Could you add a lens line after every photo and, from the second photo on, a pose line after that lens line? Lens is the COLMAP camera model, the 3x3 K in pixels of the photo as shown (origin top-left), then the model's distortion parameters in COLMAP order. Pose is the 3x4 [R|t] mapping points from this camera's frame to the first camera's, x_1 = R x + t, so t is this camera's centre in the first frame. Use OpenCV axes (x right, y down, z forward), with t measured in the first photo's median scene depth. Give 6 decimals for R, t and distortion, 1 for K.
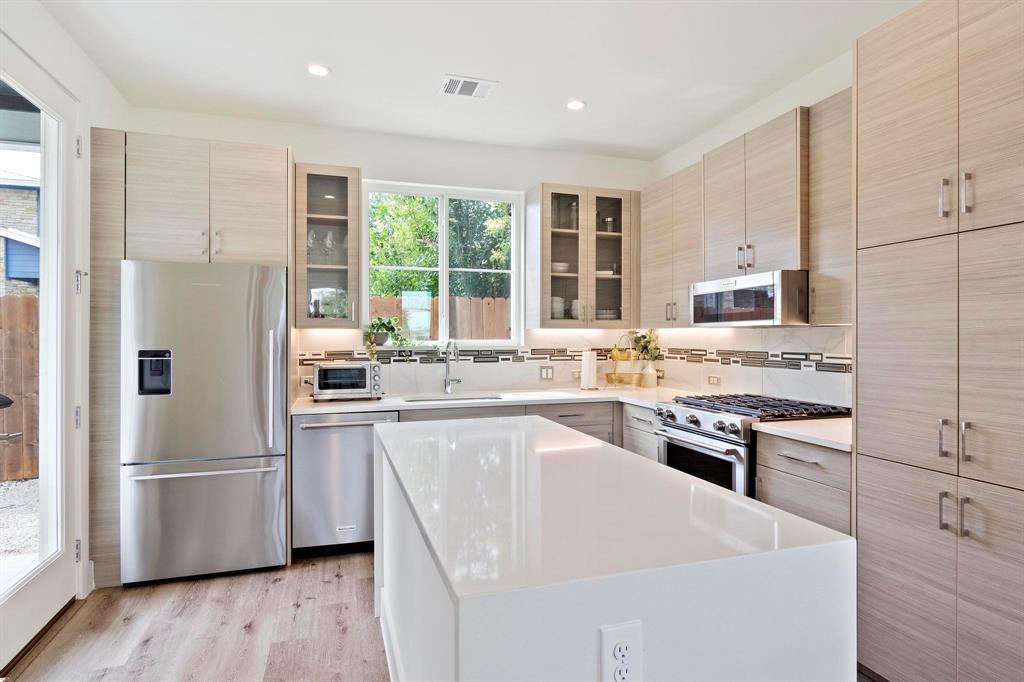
lens RADIAL K [[576.5, 0, 518.9], [0, 576.5, 334.6], [0, 0, 1]] dist [0.008461, -0.003274]
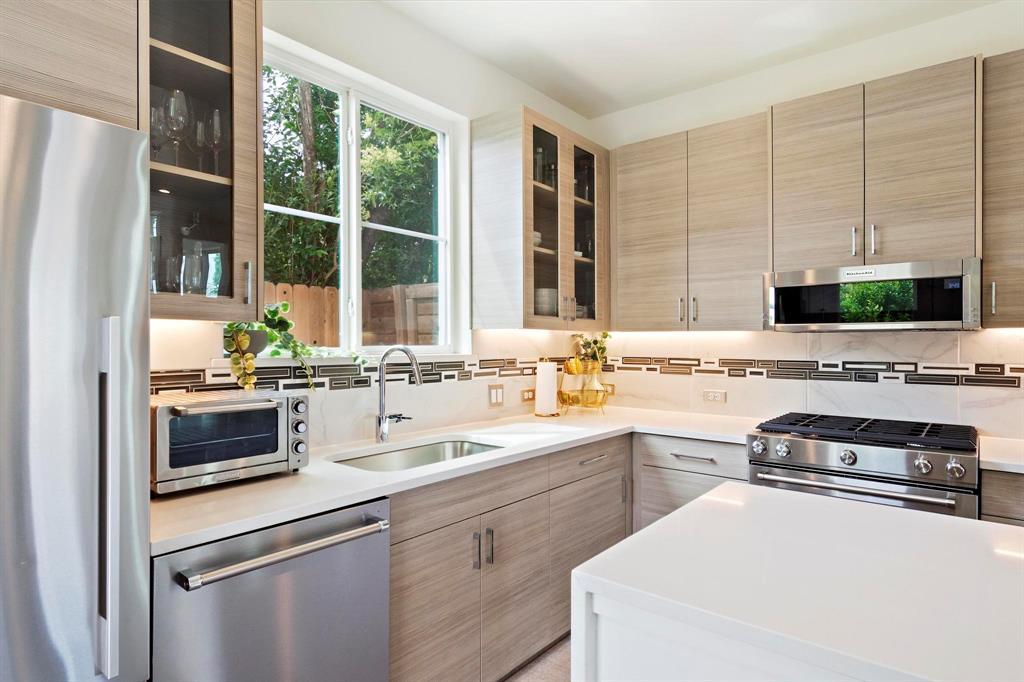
lens RADIAL K [[576.5, 0, 535.9], [0, 576.5, 336.5], [0, 0, 1]] dist [0.008461, -0.003274]
pose [[0.837421, 0.009872, 0.546469, -0.303288], [-0.006890, 0.999948, -0.007505, 0.002993], [-0.546514, 0.002520, 0.837446, 0.440527]]
